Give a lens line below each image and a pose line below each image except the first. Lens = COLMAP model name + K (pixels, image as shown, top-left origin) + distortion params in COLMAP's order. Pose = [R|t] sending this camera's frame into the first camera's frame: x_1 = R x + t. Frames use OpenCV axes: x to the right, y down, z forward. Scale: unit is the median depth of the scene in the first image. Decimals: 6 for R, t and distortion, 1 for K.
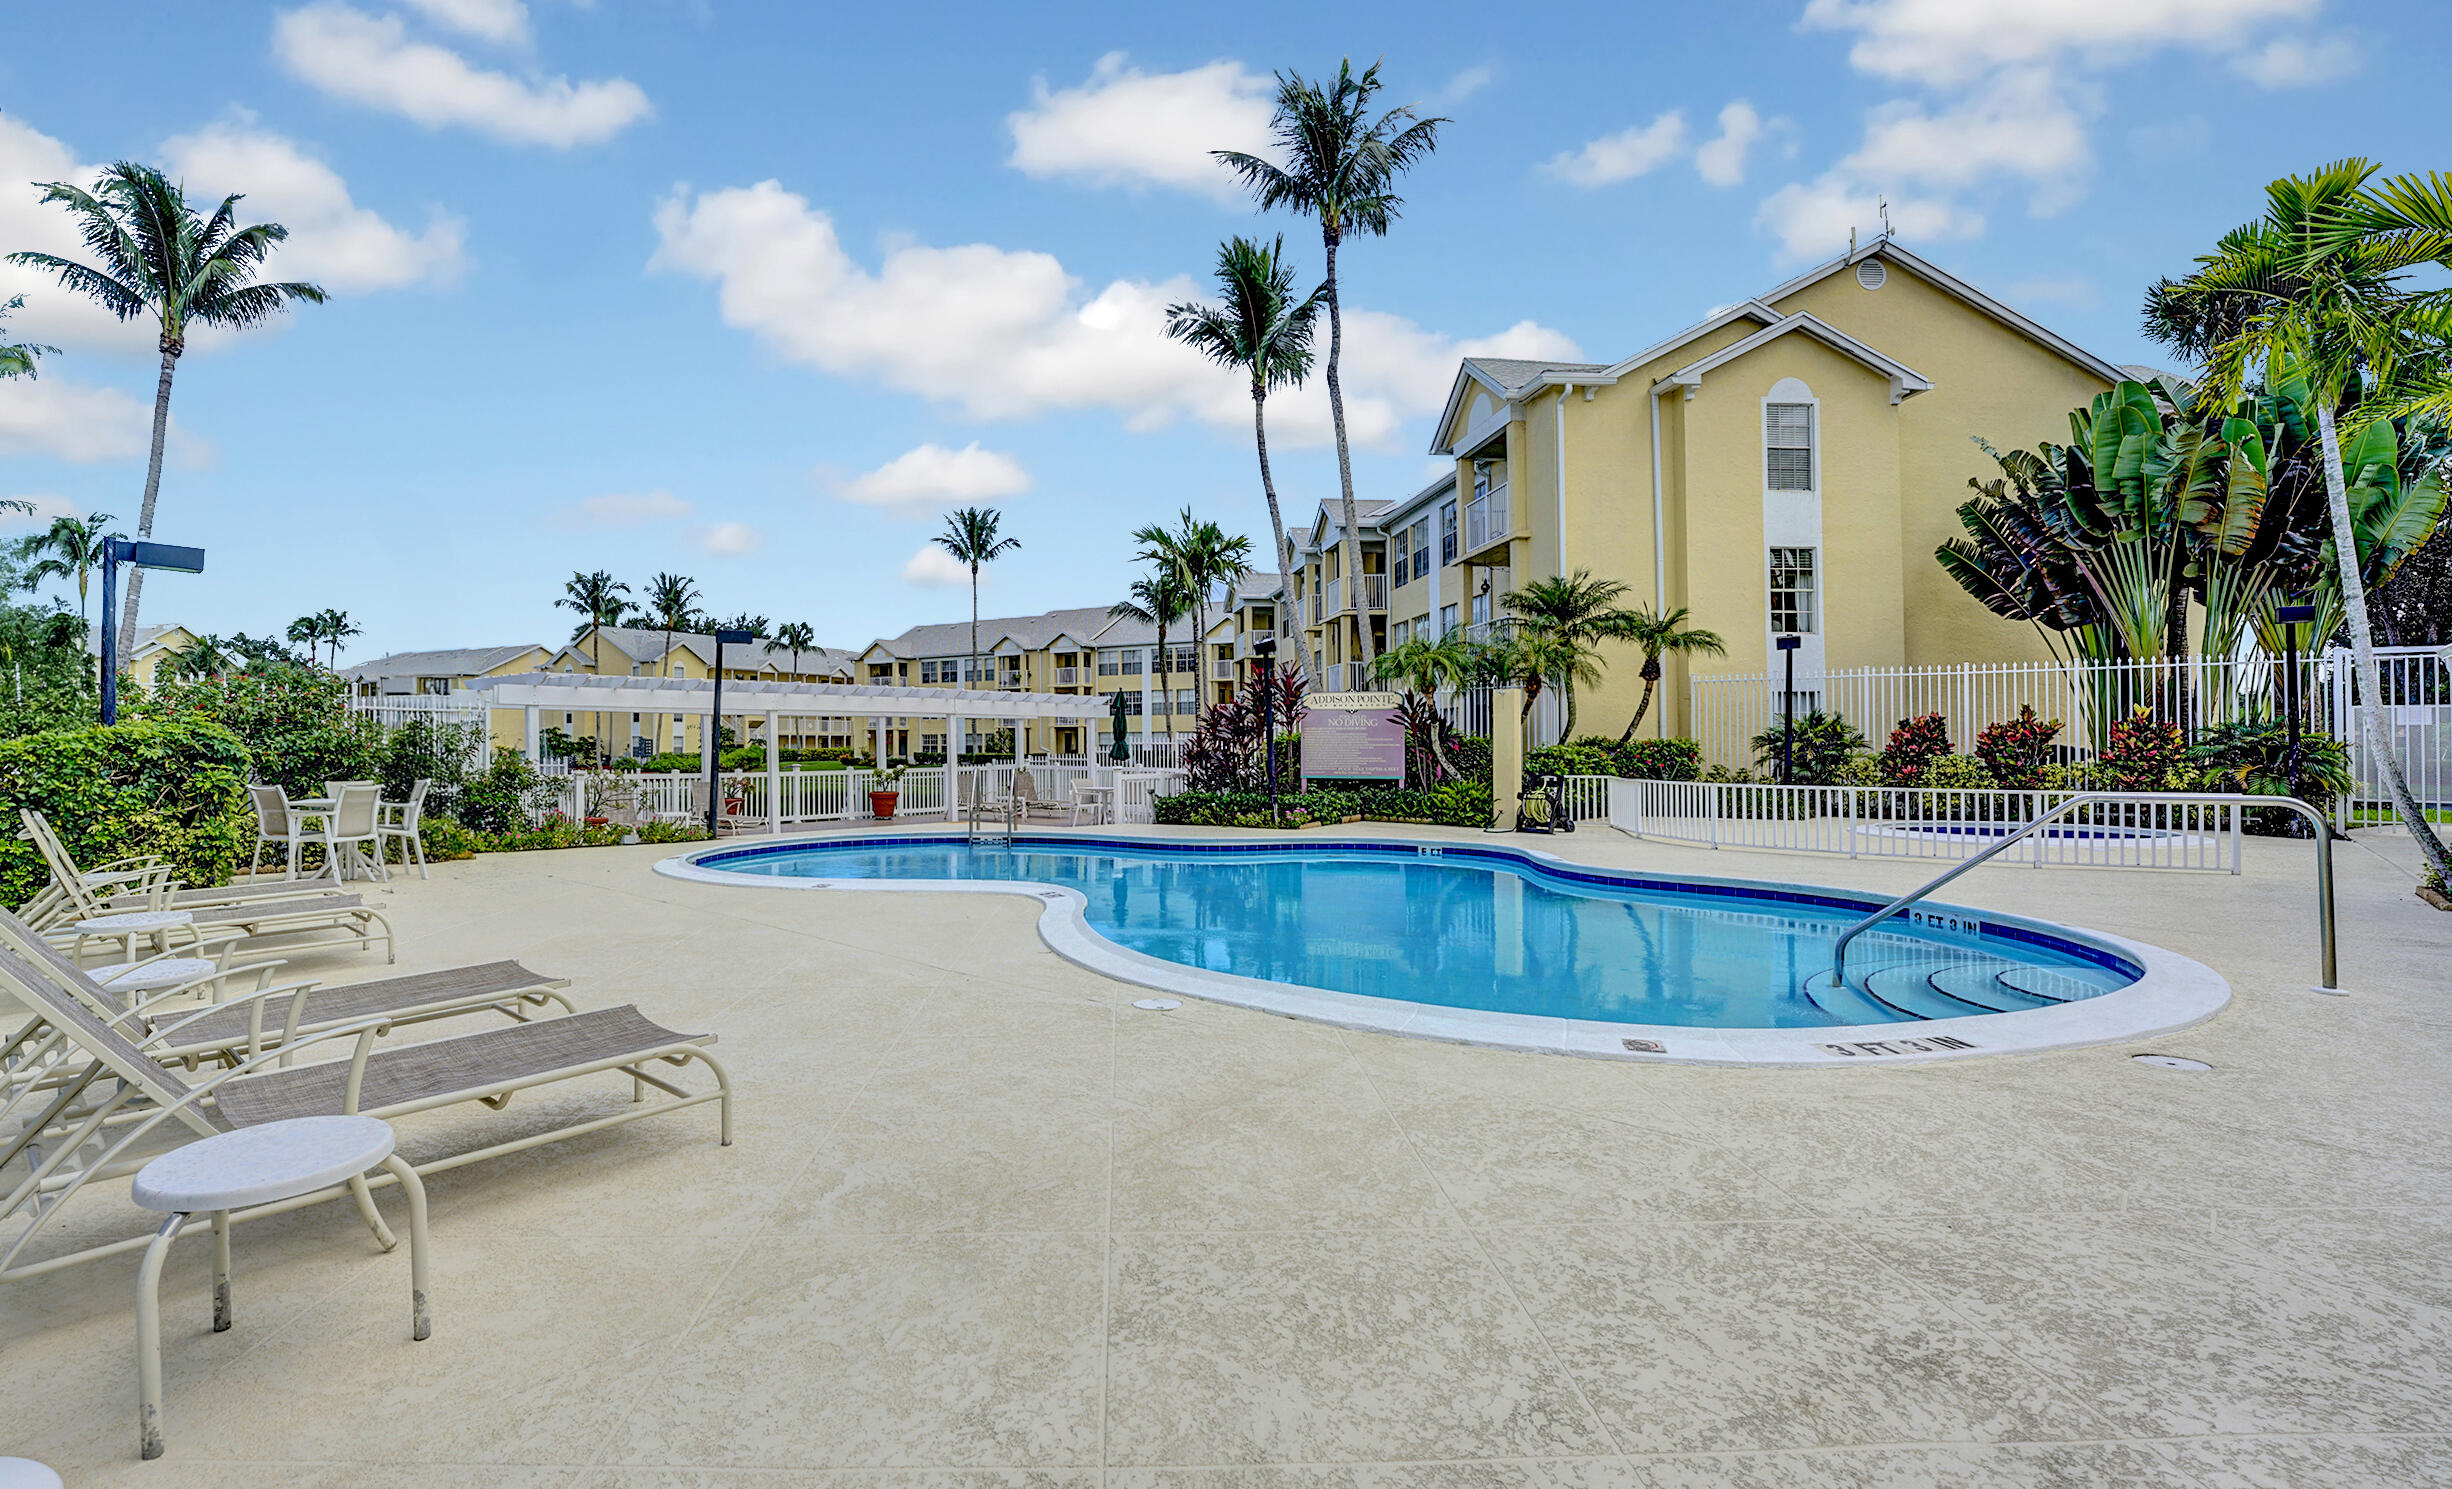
lens RADIAL K [[1215.5, 0, 1232.2], [0, 1215.5, 747.0], [0, 0, 1]] dist [-0.003472, -0.000173]
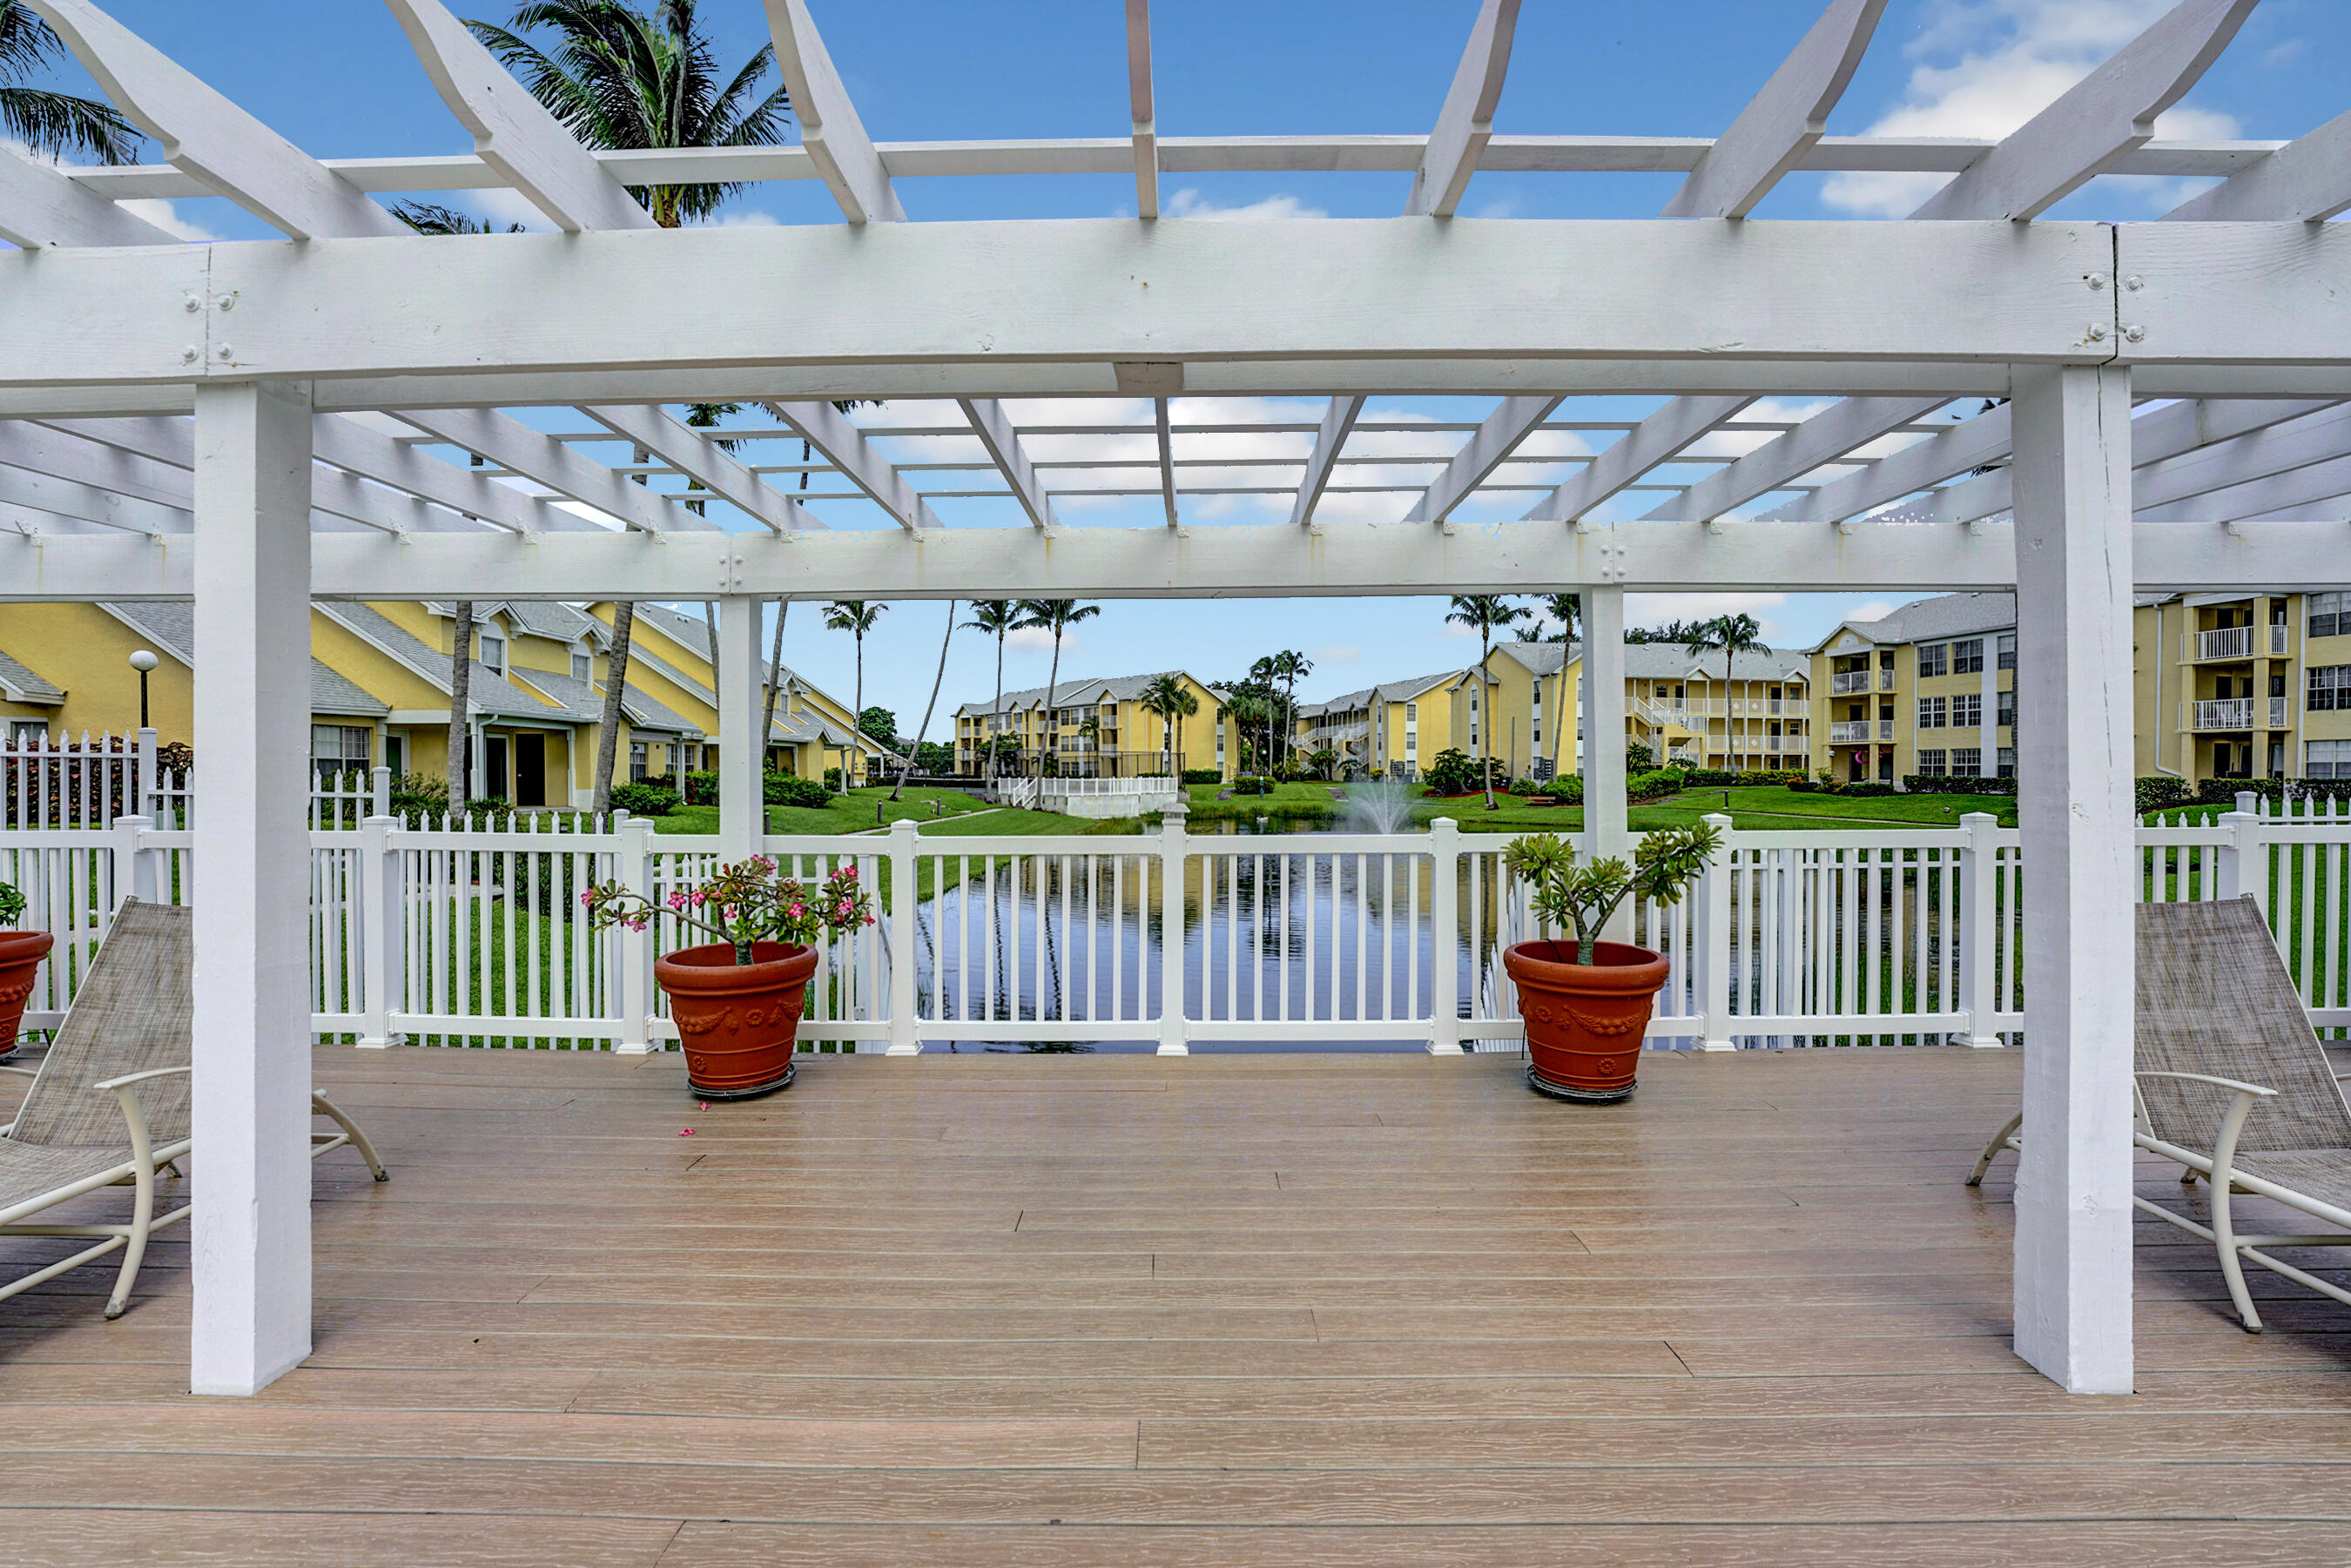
lens RADIAL K [[945.8, 0, 1177.2], [0, 945.8, 786.6], [0, 0, 1]] dist [-0.001150, 0.000058]
pose [[0.601507, 0.010300, -0.798801, -0.075865], [0.001877, 0.999896, 0.014306, 0.002501], [0.798865, -0.010104, 0.601425, 0.326263]]
